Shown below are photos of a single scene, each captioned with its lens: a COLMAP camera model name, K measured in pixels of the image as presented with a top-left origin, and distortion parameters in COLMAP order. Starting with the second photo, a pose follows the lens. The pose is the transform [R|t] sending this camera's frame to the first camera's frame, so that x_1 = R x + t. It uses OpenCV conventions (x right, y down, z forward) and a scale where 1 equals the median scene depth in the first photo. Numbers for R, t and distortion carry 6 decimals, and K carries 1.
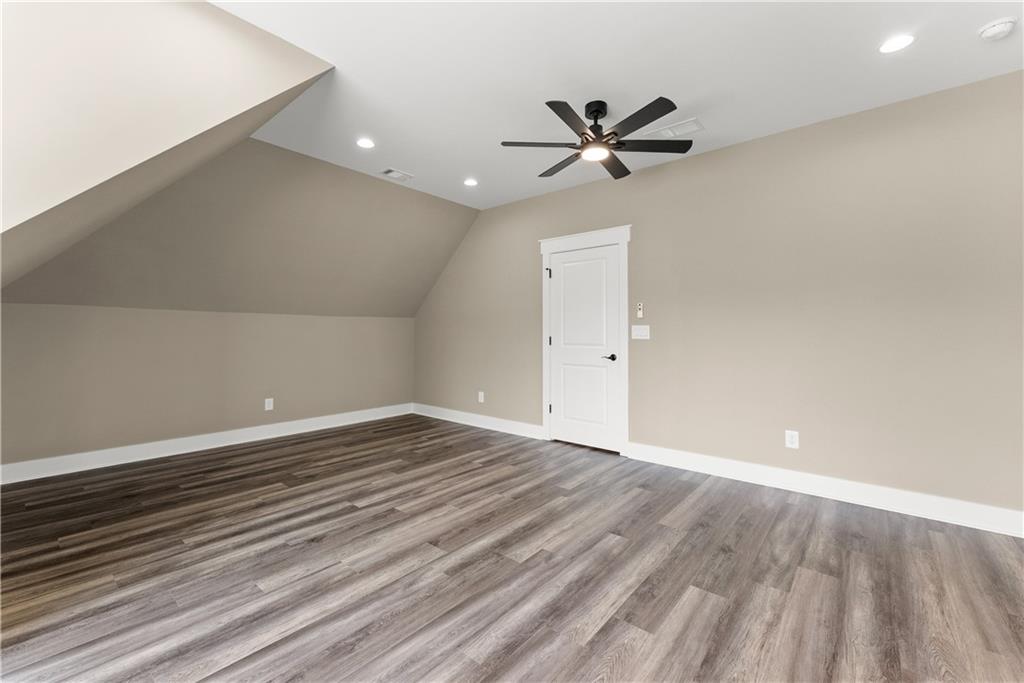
lens RADIAL K [[416.2, 0, 511.6], [0, 416.2, 337.0], [0, 0, 1]] dist [0.007622, -0.000434]
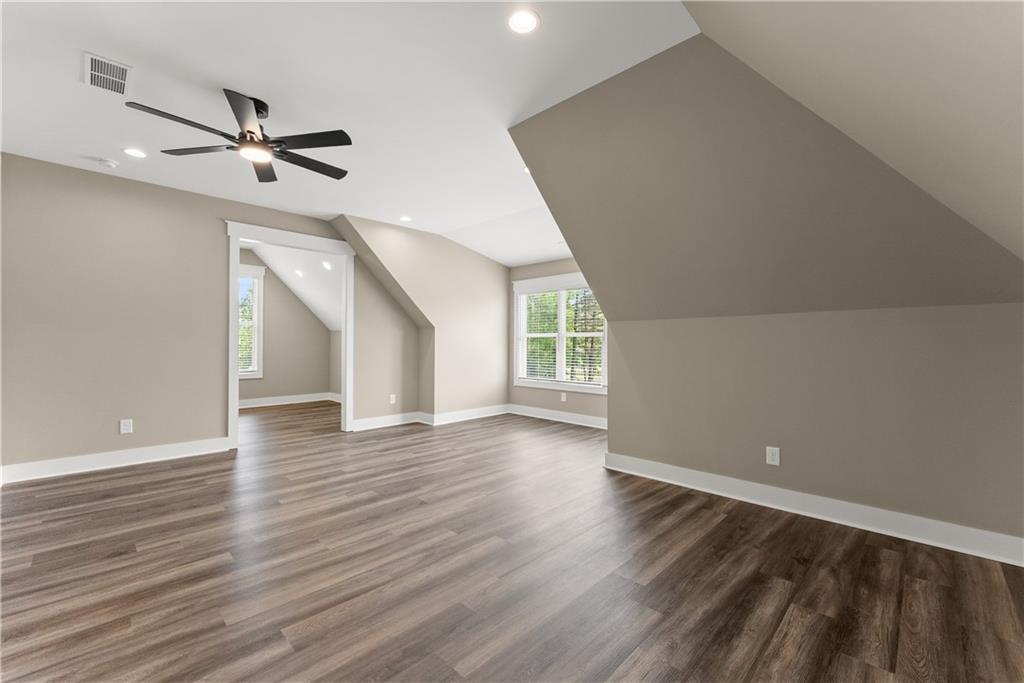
lens RADIAL K [[416.2, 0, 513.4], [0, 416.2, 339.2], [0, 0, 1]] dist [0.007622, -0.000434]
pose [[-0.996970, -0.004994, 0.077627, -0.464378], [-0.005112, 0.999986, -0.001318, -0.017161], [-0.077619, -0.001711, -0.996982, 1.868952]]
